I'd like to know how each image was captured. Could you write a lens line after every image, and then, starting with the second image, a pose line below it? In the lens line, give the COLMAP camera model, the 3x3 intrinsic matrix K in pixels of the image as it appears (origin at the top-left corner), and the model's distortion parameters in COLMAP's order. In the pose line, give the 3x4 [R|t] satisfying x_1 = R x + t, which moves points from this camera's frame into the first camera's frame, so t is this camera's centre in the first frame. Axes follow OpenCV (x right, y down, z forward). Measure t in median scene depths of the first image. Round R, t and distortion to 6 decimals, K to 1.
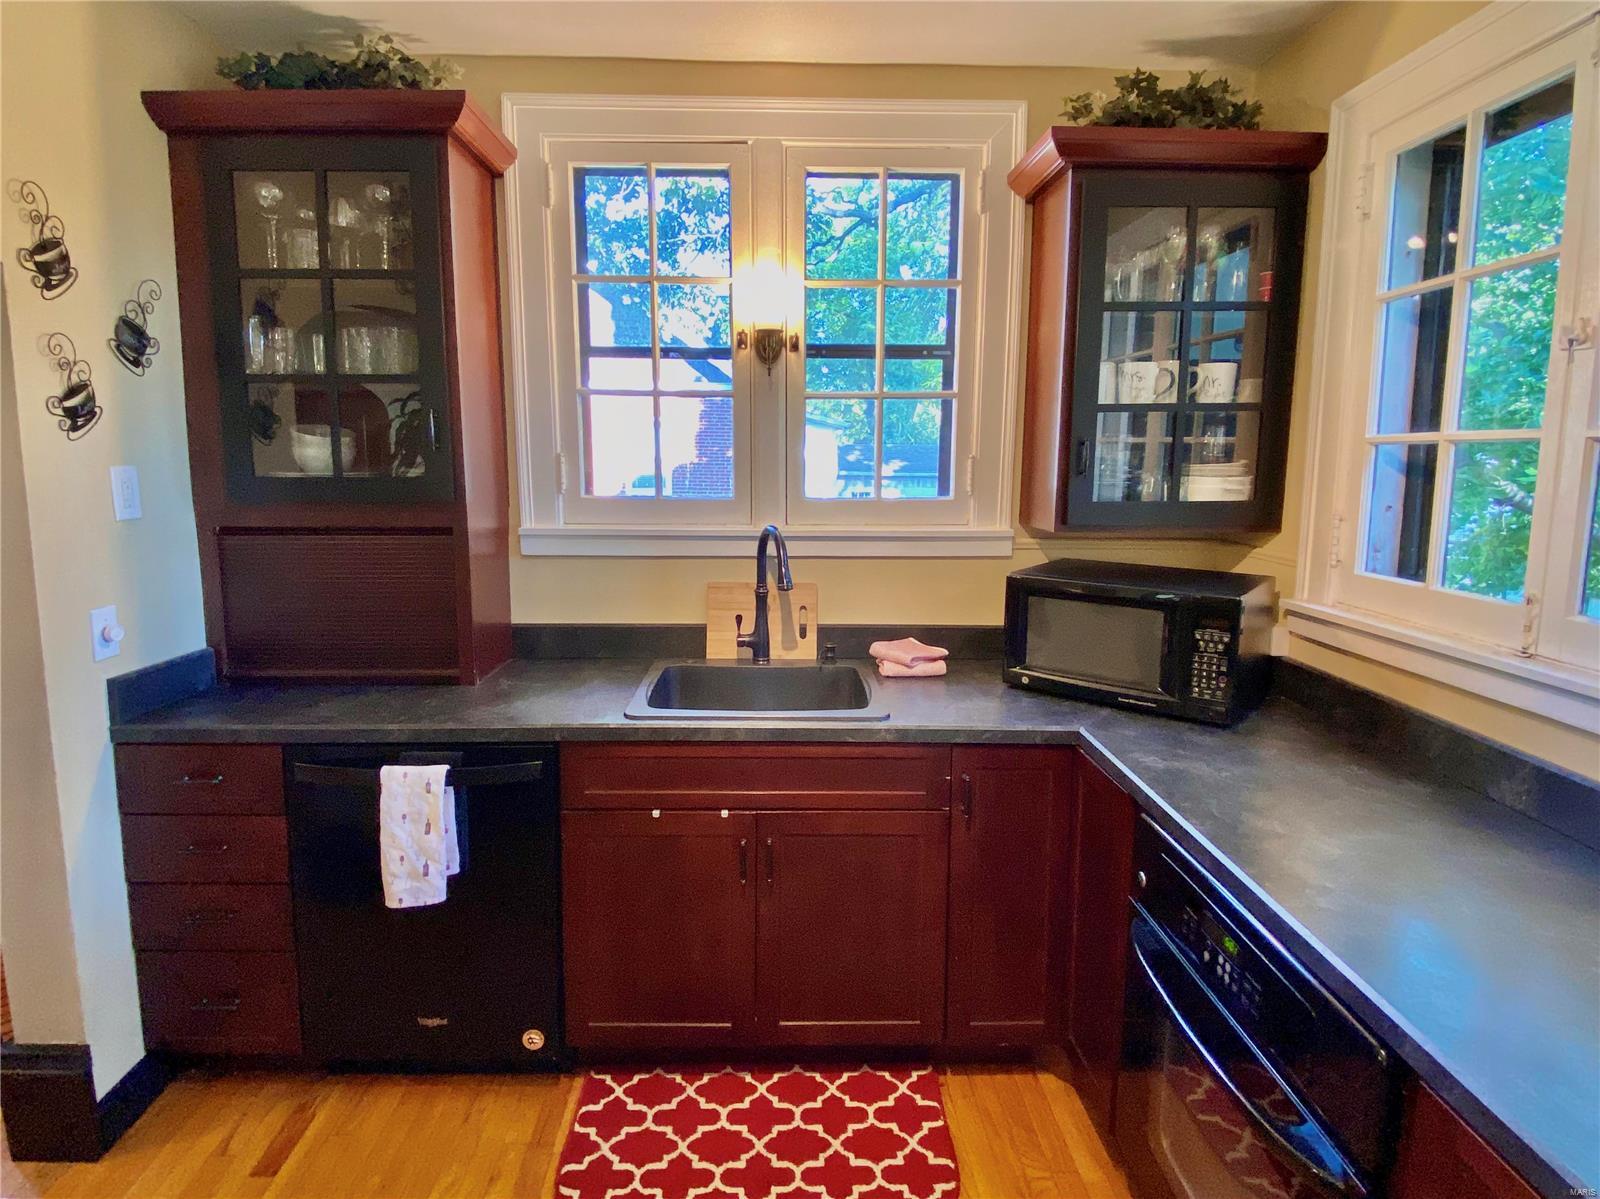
lens RADIAL K [[832.3, 0, 796.2], [0, 832.3, 570.2], [0, 0, 1]] dist [-0.002758, -0.000643]
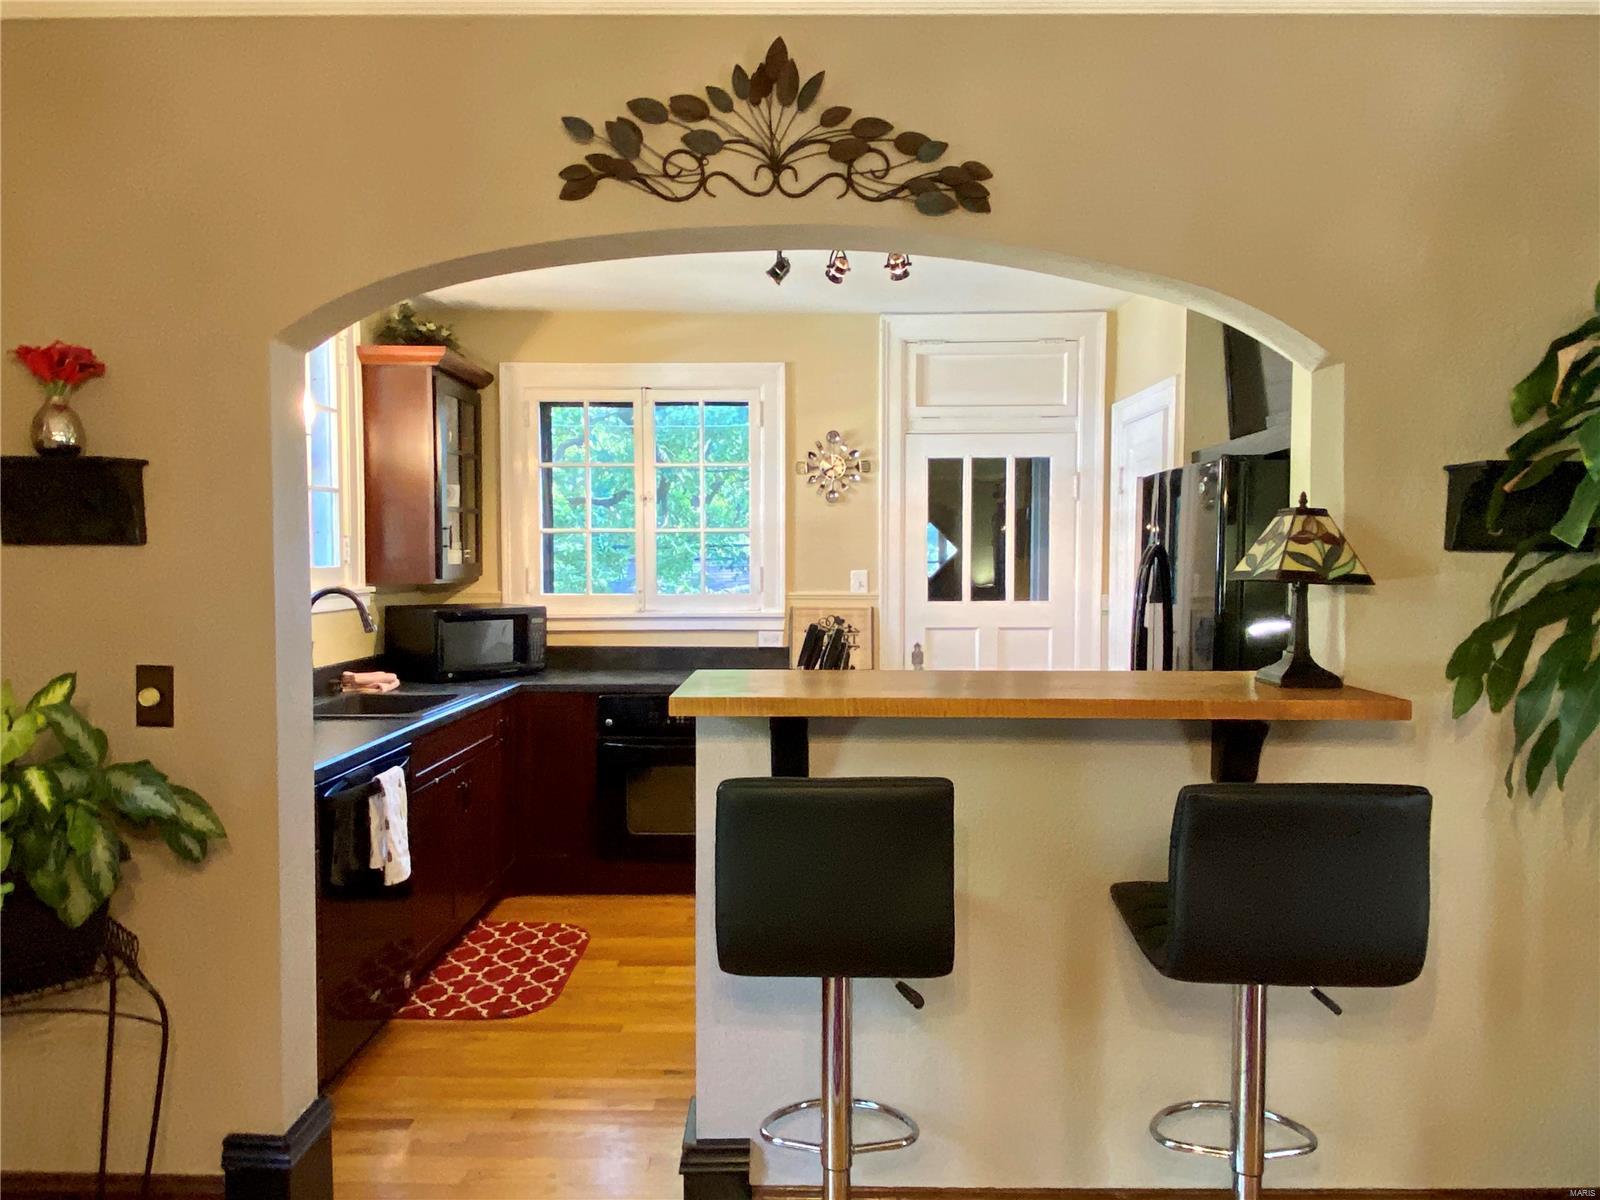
lens RADIAL K [[1040.3, 0, 800.0], [0, 1040.3, 600.0], [0, 0, 1]] dist [-0.002108, -0.000194]
pose [[0.034727, -0.046086, 0.998334, -1.910421], [0.127442, 0.990985, 0.041314, -0.006062], [-0.991238, 0.125795, 0.040287, 0.265464]]
